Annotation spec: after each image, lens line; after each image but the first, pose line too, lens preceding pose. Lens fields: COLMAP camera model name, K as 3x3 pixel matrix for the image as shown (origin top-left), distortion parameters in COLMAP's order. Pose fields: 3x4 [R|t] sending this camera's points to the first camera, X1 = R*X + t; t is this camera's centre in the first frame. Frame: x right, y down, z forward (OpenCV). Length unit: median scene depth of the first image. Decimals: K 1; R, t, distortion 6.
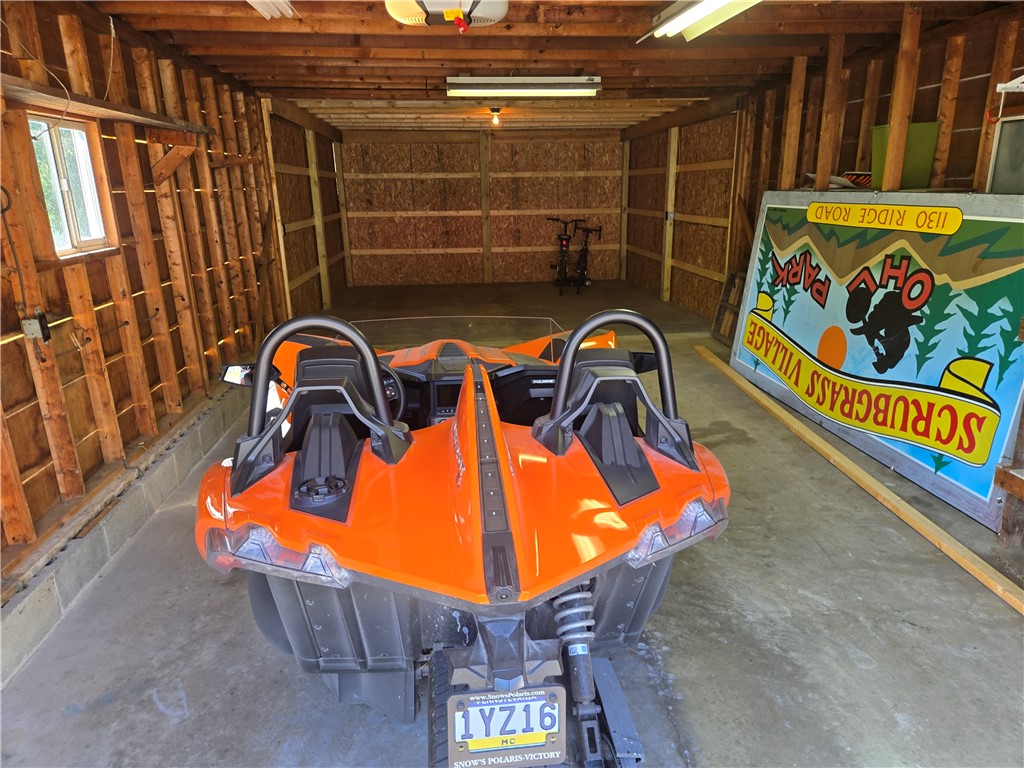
lens RADIAL K [[655.3, 0, 512.0], [0, 655.3, 384.0], [0, 0, 1]] dist [0.079267, -0.071486]
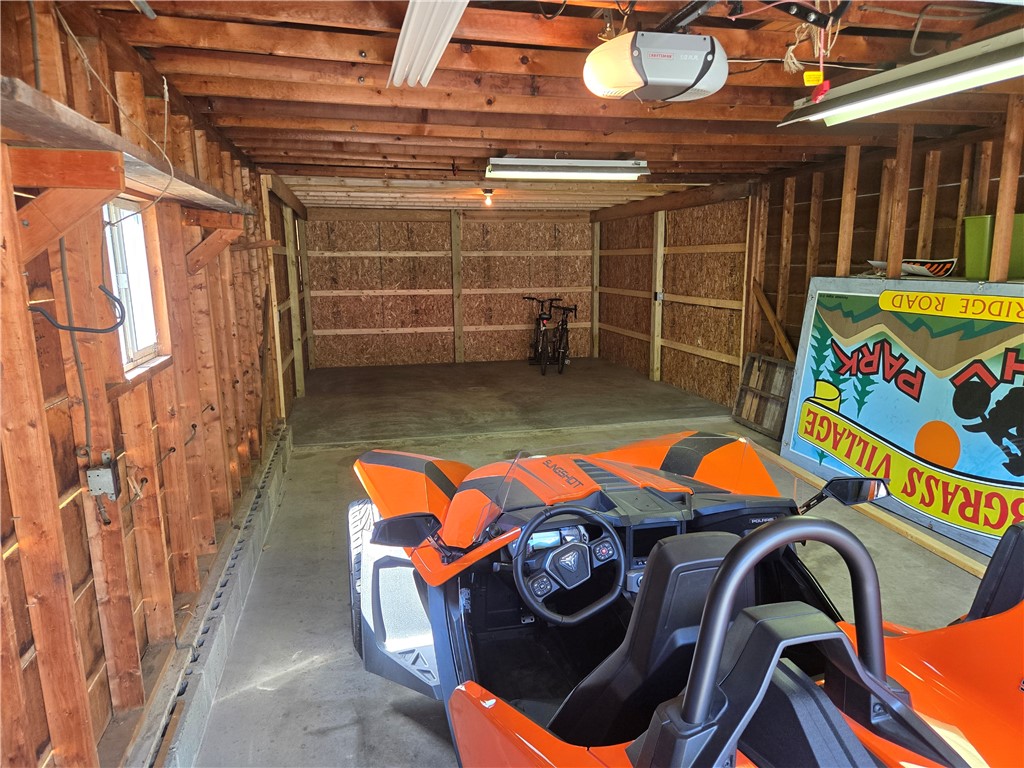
lens RADIAL K [[655.3, 0, 512.0], [0, 655.3, 384.0], [0, 0, 1]] dist [0.079267, -0.071486]
pose [[0.992242, -0.017908, 0.123022, -0.141425], [0.030789, 0.994141, -0.103618, -0.038048], [-0.120445, 0.106602, 0.986980, 0.089048]]
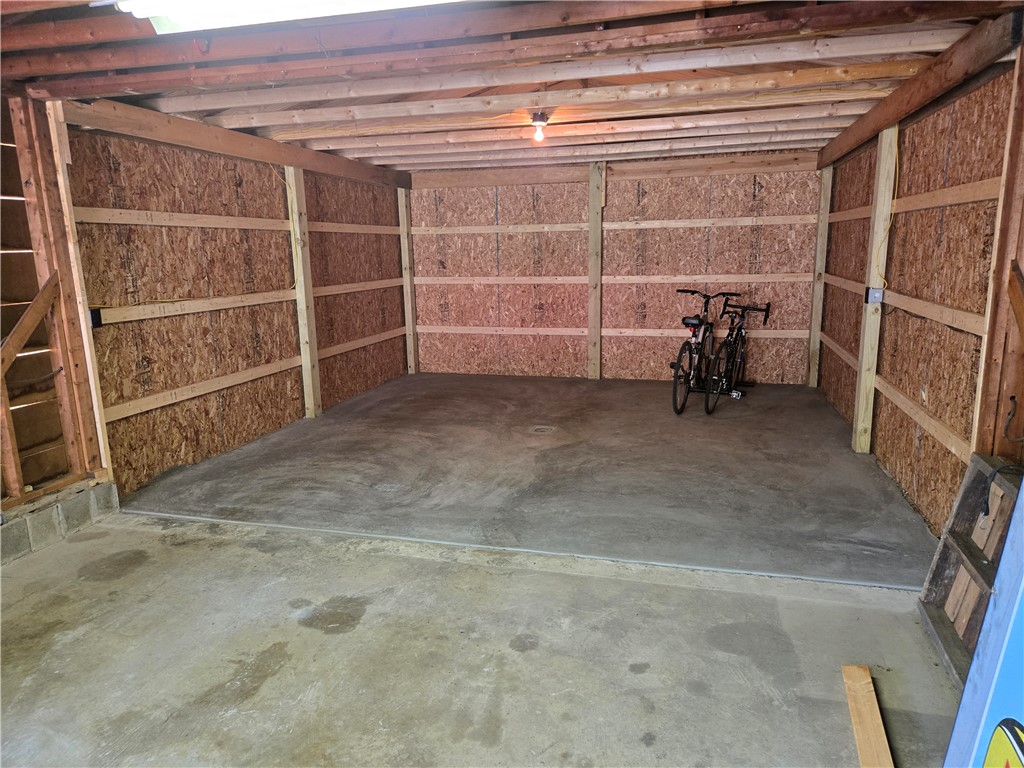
lens RADIAL K [[668.3, 0, 501.8], [0, 668.3, 390.3], [0, 0, 1]] dist [0.082179, -0.075956]
pose [[0.934623, 0.070400, -0.348602, 0.214104], [-0.095785, 0.993820, -0.056105, -0.166444], [0.342497, 0.085828, 0.935590, 0.553200]]
